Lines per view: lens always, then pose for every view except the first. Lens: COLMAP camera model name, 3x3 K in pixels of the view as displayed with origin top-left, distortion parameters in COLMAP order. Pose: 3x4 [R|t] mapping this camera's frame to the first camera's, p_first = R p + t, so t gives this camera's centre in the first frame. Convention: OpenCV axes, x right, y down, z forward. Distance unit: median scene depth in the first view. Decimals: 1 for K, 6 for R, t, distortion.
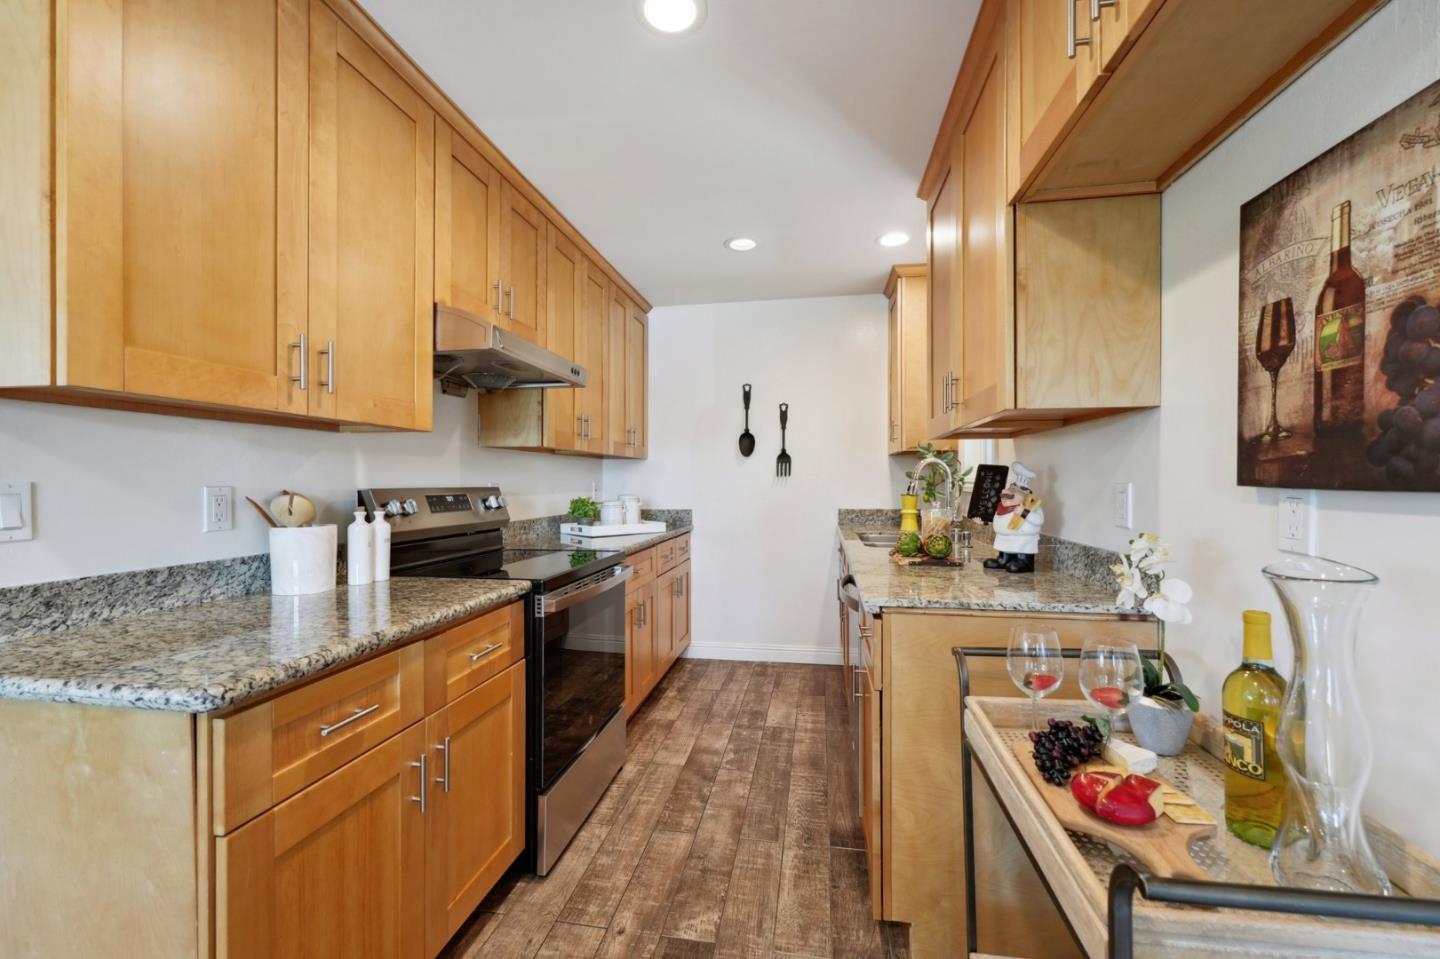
lens RADIAL K [[587.7, 0, 717.4], [0, 587.7, 485.4], [0, 0, 1]] dist [-0.000690, -0.000049]
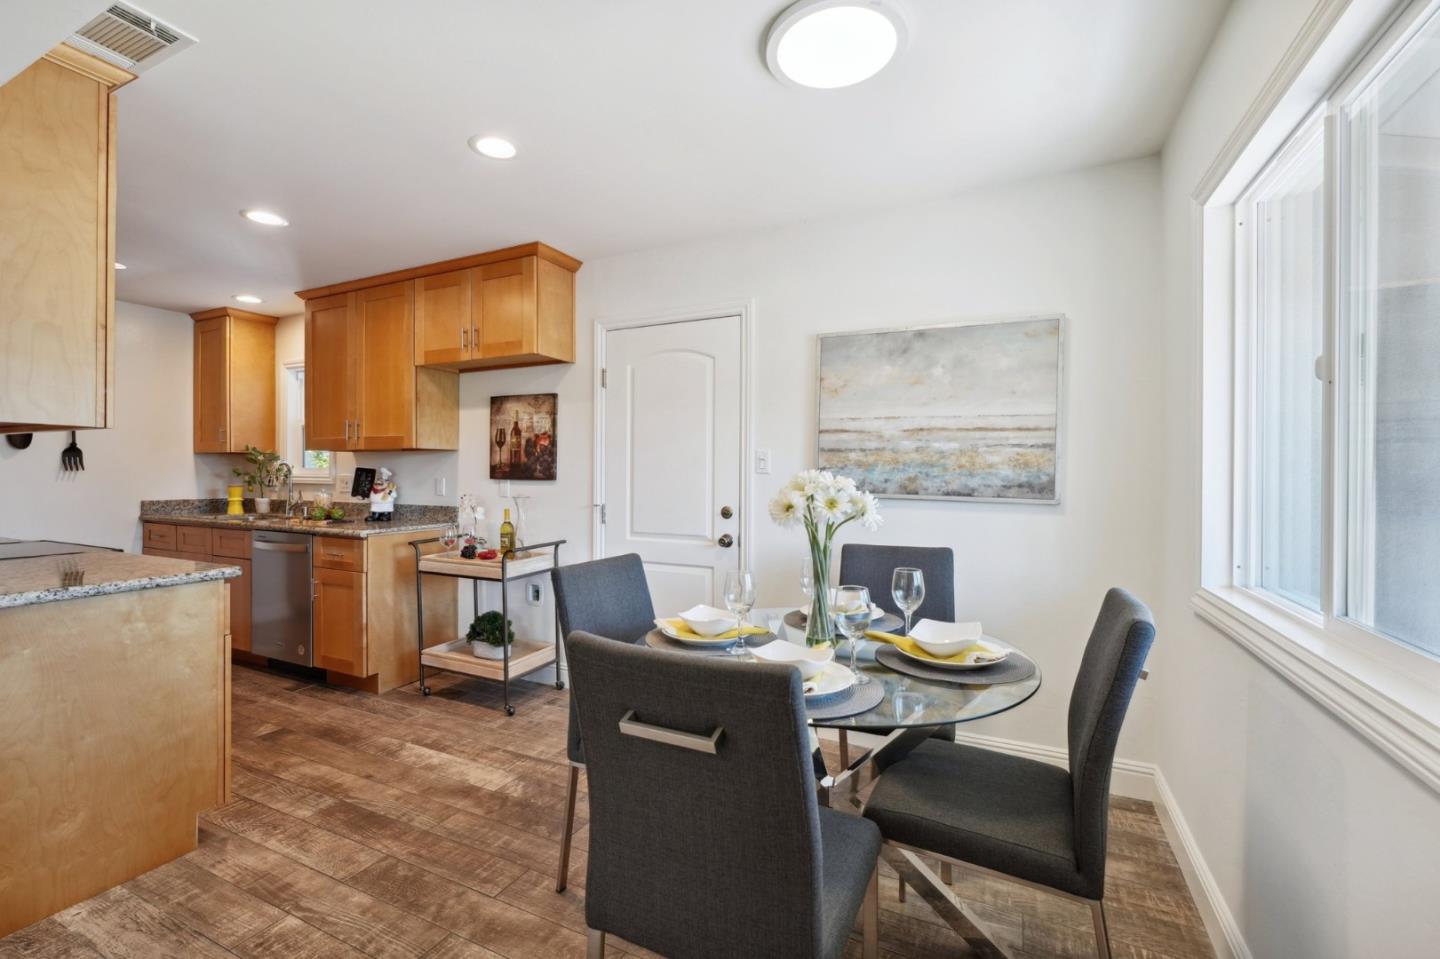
lens RADIAL K [[610.5, 0, 720.0], [0, 610.5, 479.5], [0, 0, 1]] dist [-0.001820, -0.000090]
pose [[0.266631, -0.006338, 0.963778, -2.246152], [0.002235, 0.999980, 0.005958, -0.014819], [-0.963796, 0.000565, 0.266639, -1.271392]]
